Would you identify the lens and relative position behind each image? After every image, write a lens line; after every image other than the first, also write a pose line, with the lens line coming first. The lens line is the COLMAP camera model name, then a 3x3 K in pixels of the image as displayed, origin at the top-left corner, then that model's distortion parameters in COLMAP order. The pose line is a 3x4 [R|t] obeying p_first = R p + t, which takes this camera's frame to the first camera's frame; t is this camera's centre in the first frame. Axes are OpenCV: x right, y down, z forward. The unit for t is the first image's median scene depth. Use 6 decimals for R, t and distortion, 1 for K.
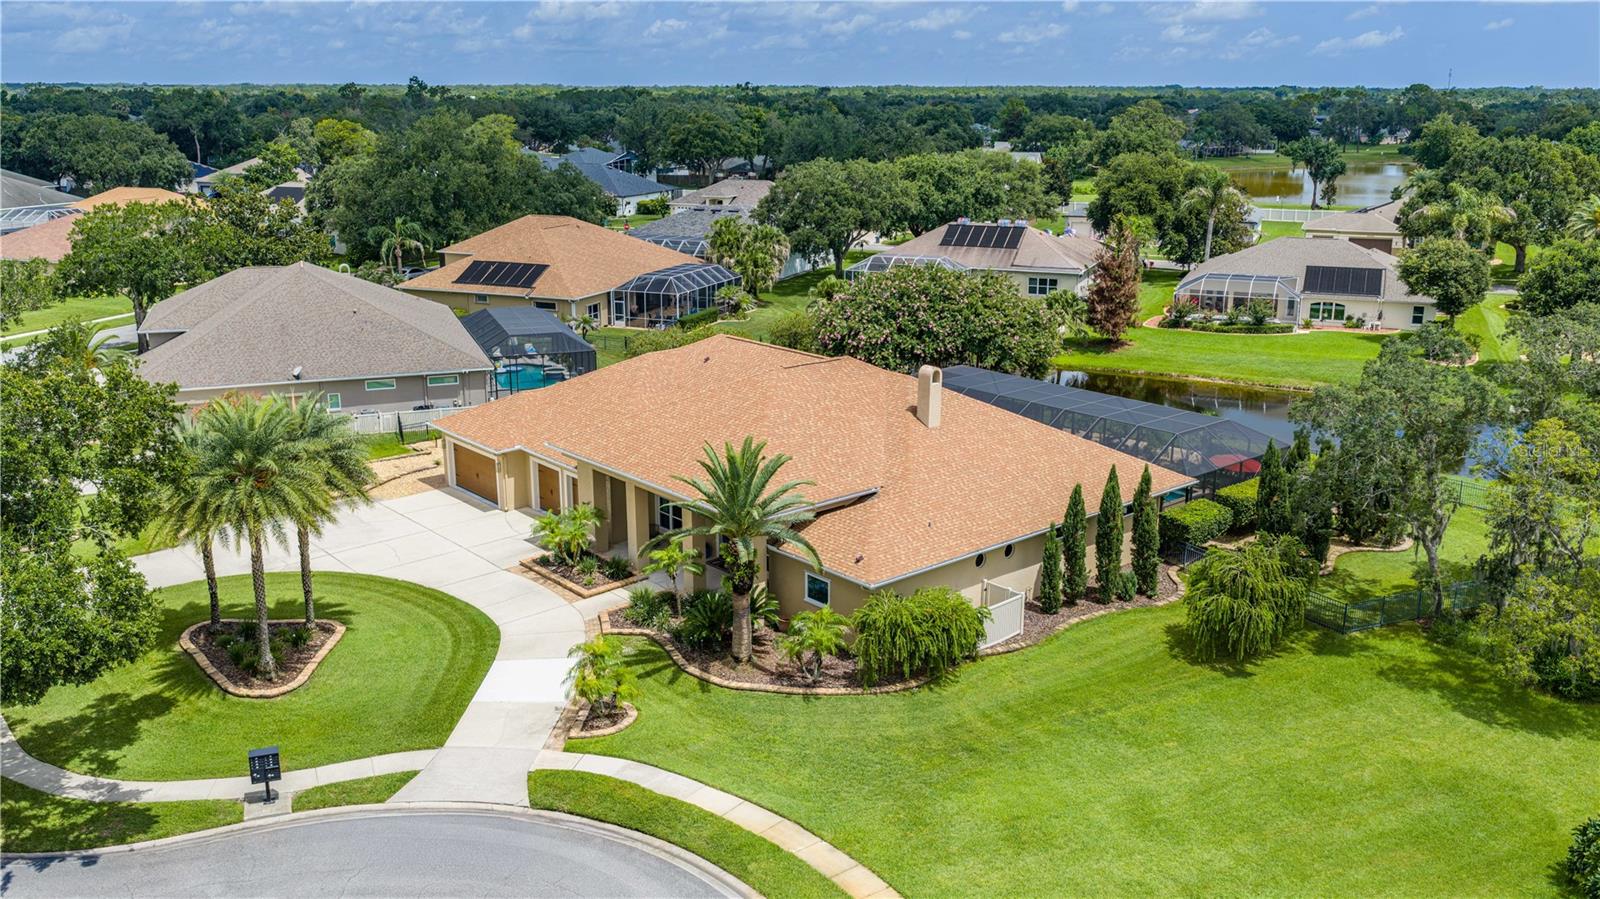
lens RADIAL K [[1330.3, 0, 800.0], [0, 1330.3, 449.5], [0, 0, 1]] dist [0.000573, -0.018163]
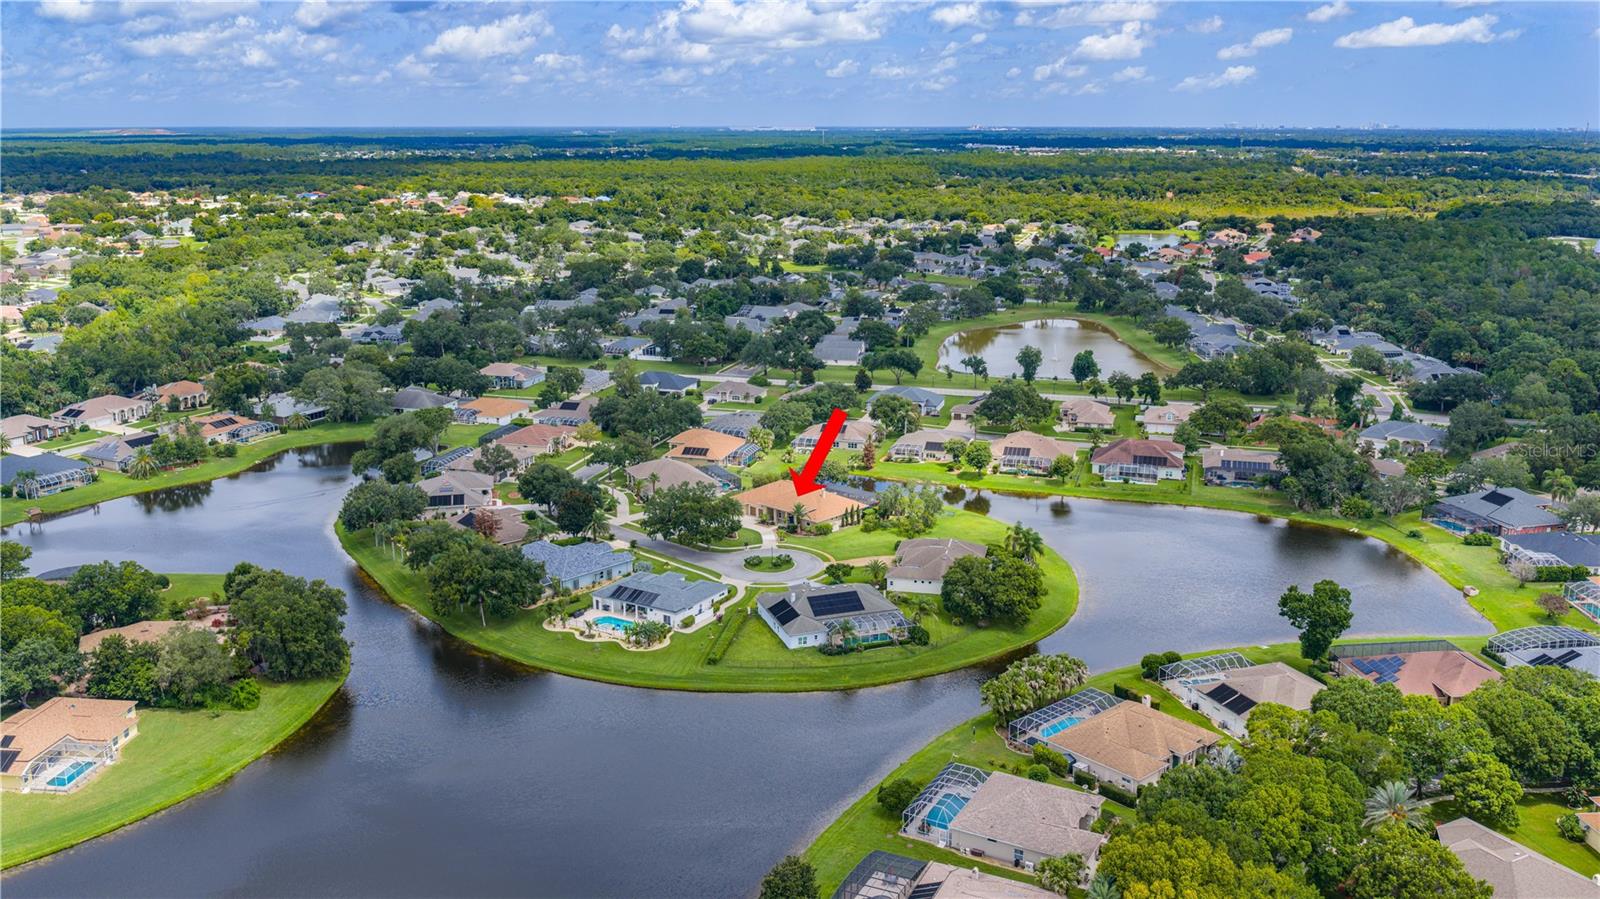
lens RADIAL K [[1330.3, 0, 800.0], [0, 1330.3, 449.5], [0, 0, 1]] dist [0.000573, -0.018163]
pose [[0.994364, -0.024528, 0.103143, -0.633322], [0.026819, 0.999422, -0.020886, -0.115439], [-0.102571, 0.023534, 0.994447, -5.059958]]
